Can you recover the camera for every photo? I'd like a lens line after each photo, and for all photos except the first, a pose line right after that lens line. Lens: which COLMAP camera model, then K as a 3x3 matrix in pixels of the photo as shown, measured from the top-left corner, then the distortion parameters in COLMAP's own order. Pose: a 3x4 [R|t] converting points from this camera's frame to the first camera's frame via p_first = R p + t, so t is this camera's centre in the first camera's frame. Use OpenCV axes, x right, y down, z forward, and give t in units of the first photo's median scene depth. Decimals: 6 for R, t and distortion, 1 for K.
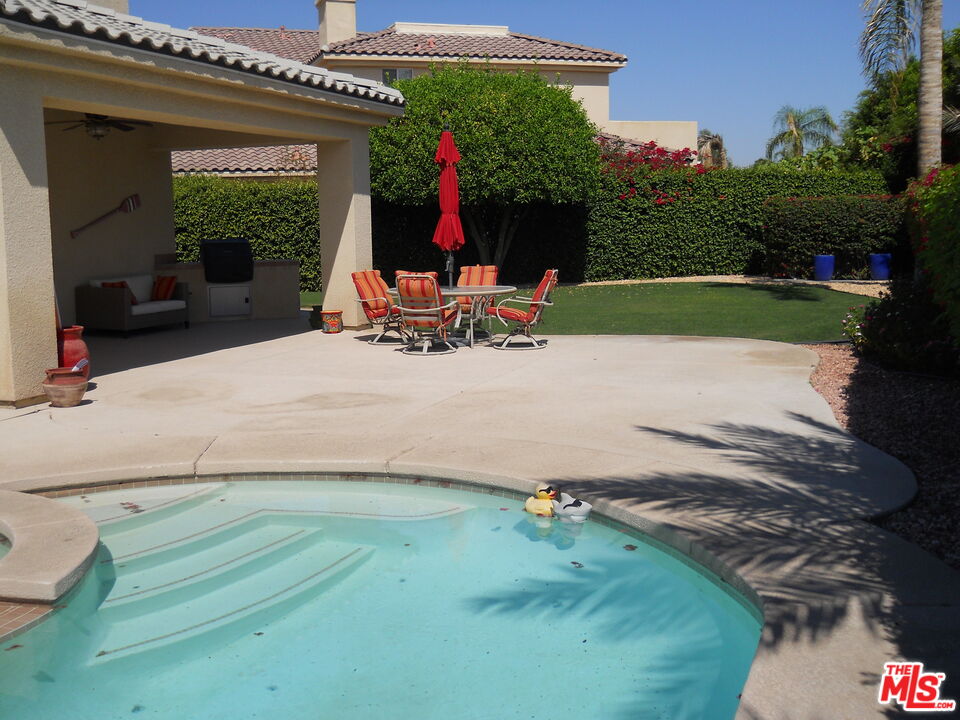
lens RADIAL K [[1058.7, 0, 480.2], [0, 1058.7, 342.7], [0, 0, 1]] dist [-0.019849, 0.021608]
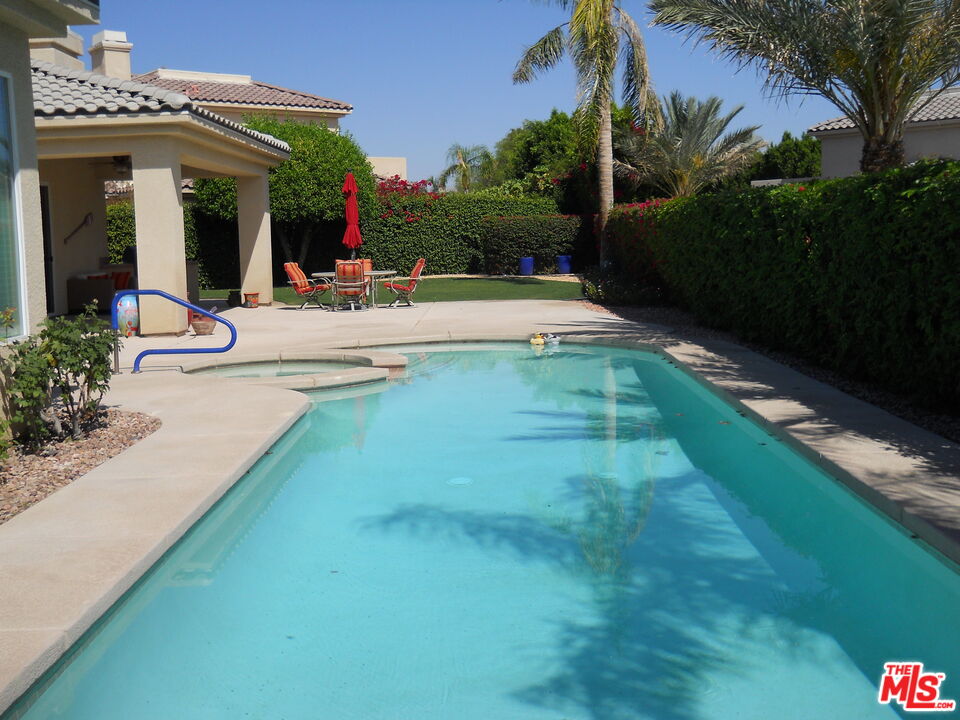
lens RADIAL K [[1058.7, 0, 480.2], [0, 1058.7, 342.7], [0, 0, 1]] dist [-0.019849, 0.021608]
pose [[0.937091, -0.040372, 0.346741, -0.231922], [0.047868, 0.998768, -0.013077, 0.047577], [-0.345786, 0.028853, 0.937870, -0.309314]]
